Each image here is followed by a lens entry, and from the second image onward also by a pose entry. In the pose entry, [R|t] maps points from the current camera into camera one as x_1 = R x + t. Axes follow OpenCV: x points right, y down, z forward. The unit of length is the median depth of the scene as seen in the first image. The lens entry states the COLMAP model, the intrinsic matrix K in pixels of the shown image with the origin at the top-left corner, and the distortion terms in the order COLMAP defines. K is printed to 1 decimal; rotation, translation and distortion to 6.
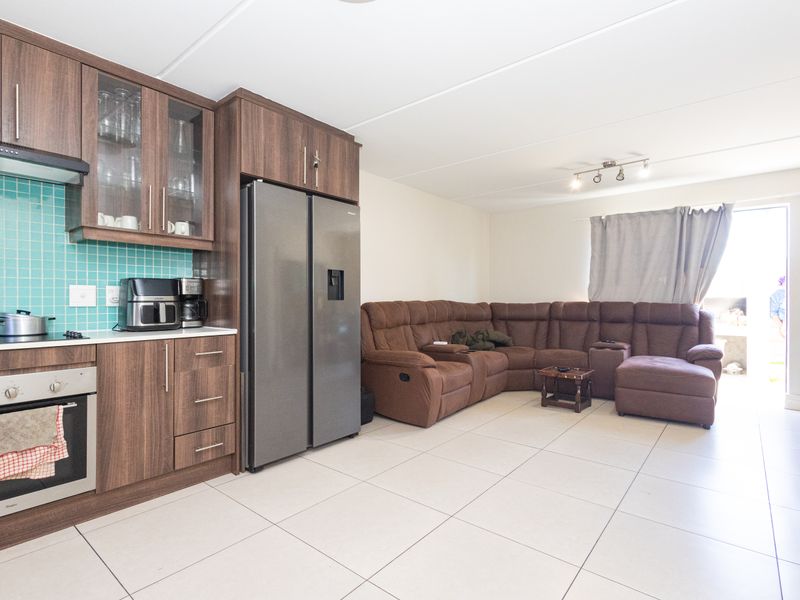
lens RADIAL K [[412.1, 0, 400.0], [0, 412.1, 300.0], [0, 0, 1]] dist [0.001744, -0.000004]
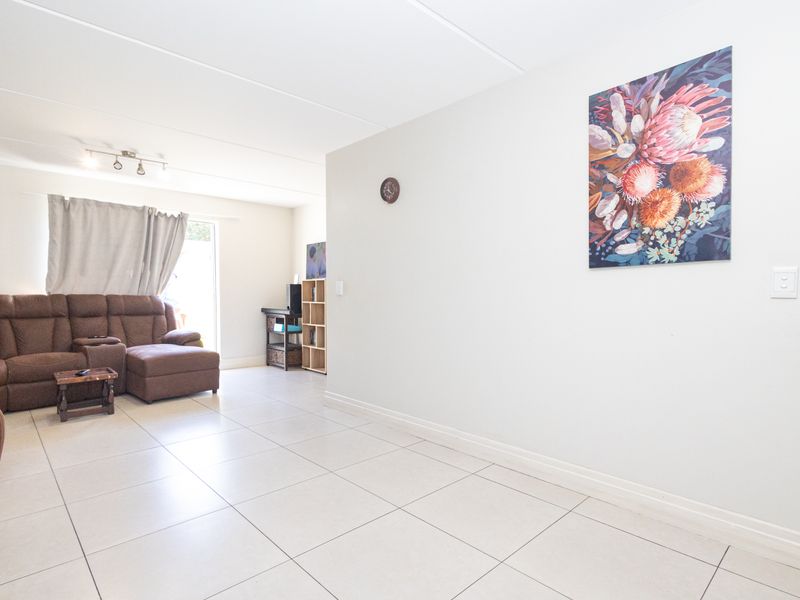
lens RADIAL K [[428.6, 0, 401.7], [0, 428.6, 307.0], [0, 0, 1]] dist [0.003316, 0.000426]
pose [[0.120684, -0.037724, 0.991974, -0.362253], [0.000118, 0.999278, 0.037988, -0.003851], [-0.992691, -0.004467, 0.120602, 0.189077]]
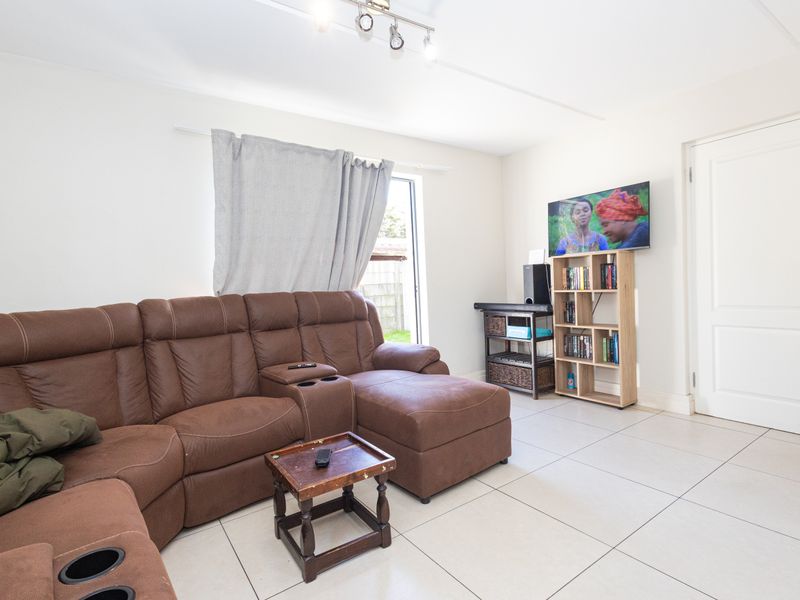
lens RADIAL K [[412.1, 0, 400.0], [0, 412.1, 300.0], [0, 0, 1]] dist [0.001744, -0.000004]
pose [[0.266976, -0.057489, 0.961987, 0.026389], [0.046156, 0.997836, 0.046822, -0.004210], [-0.962597, 0.031902, 0.269052, 0.703917]]
